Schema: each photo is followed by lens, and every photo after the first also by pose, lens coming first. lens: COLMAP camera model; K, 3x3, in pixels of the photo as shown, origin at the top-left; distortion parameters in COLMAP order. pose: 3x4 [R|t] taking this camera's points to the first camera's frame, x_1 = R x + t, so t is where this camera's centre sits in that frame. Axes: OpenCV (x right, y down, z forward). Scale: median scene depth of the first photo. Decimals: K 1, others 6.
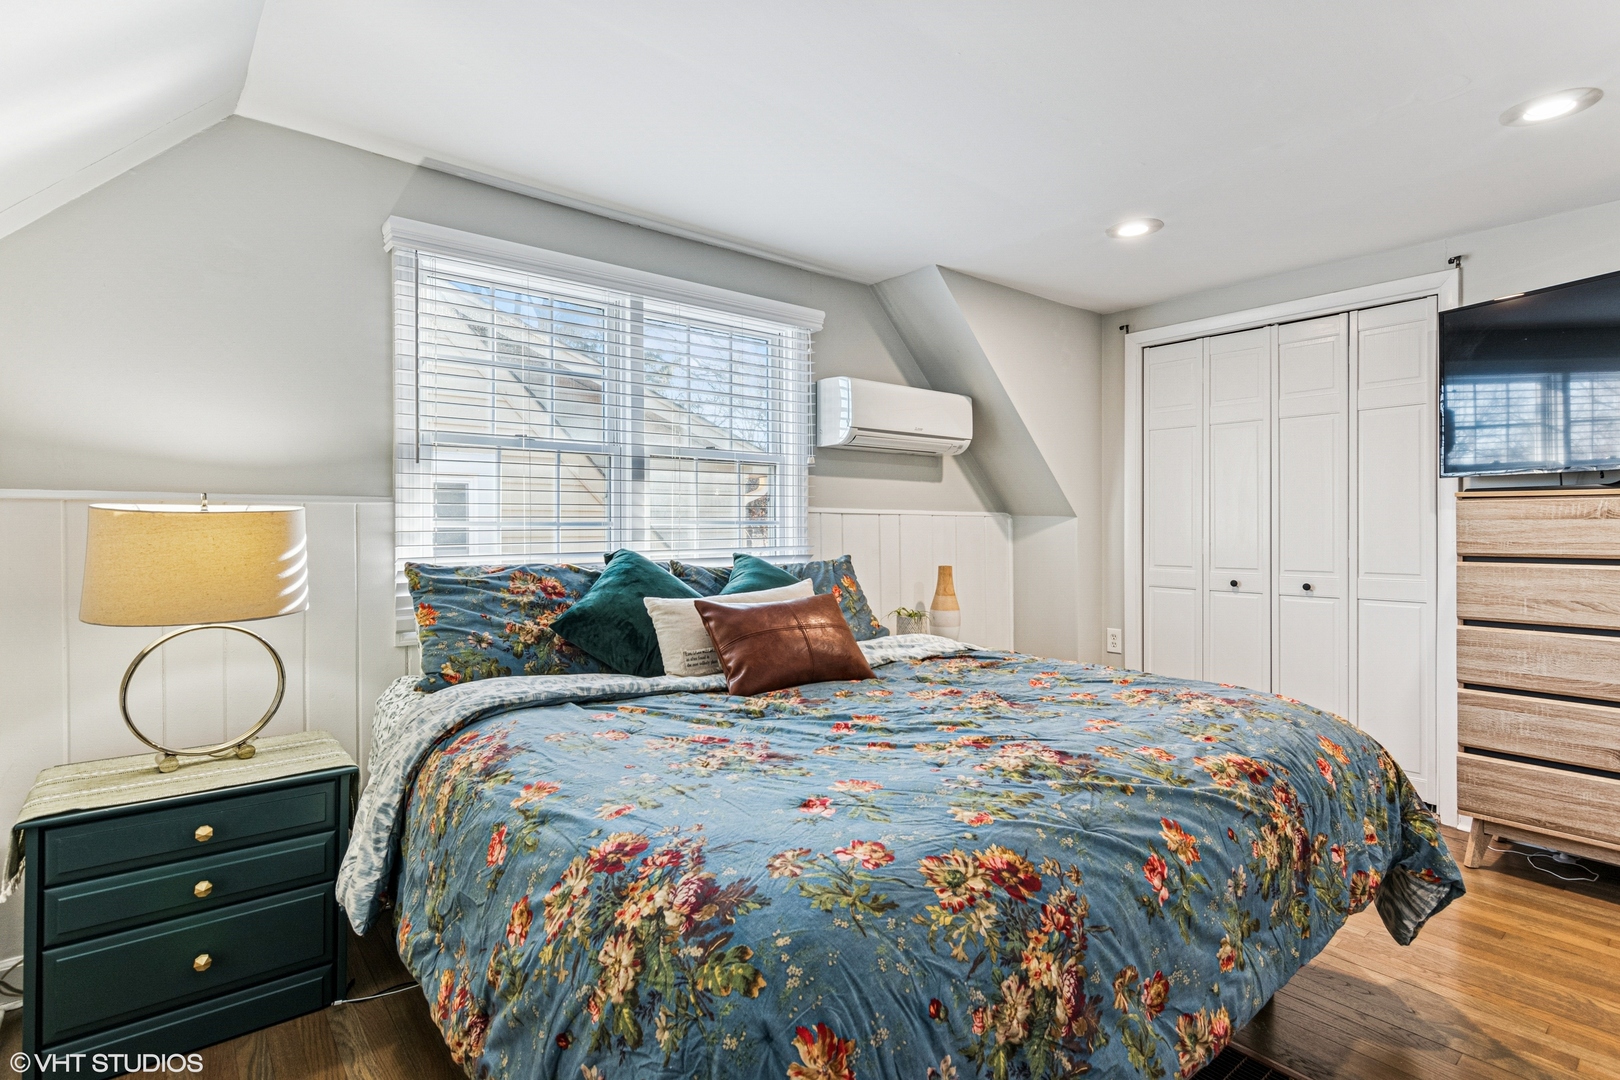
lens RADIAL K [[796.0, 0, 819.9], [0, 796.0, 521.7], [0, 0, 1]] dist [0.013342, -0.005553]
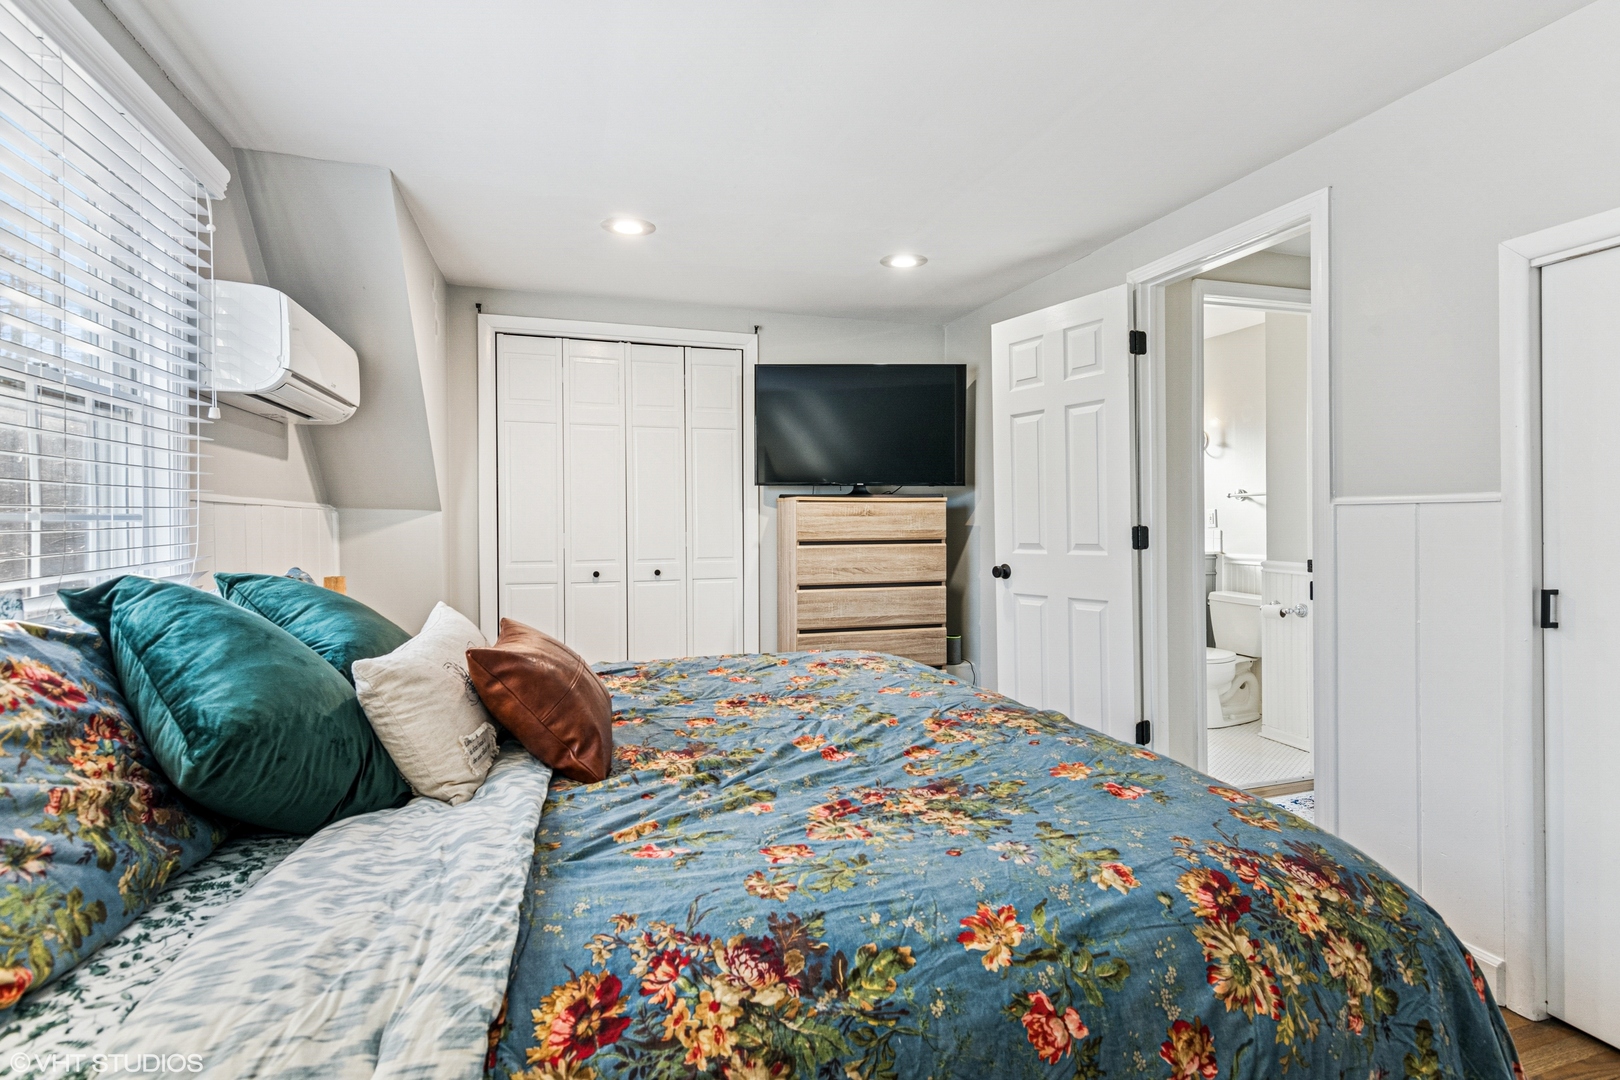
lens RADIAL K [[796.0, 0, 819.9], [0, 796.0, 521.7], [0, 0, 1]] dist [0.013342, -0.005553]
pose [[0.364859, -0.003665, 0.931055, -0.616223], [-0.003148, 0.999982, 0.005170, -0.000276], [-0.931057, -0.004817, 0.364841, 0.542128]]
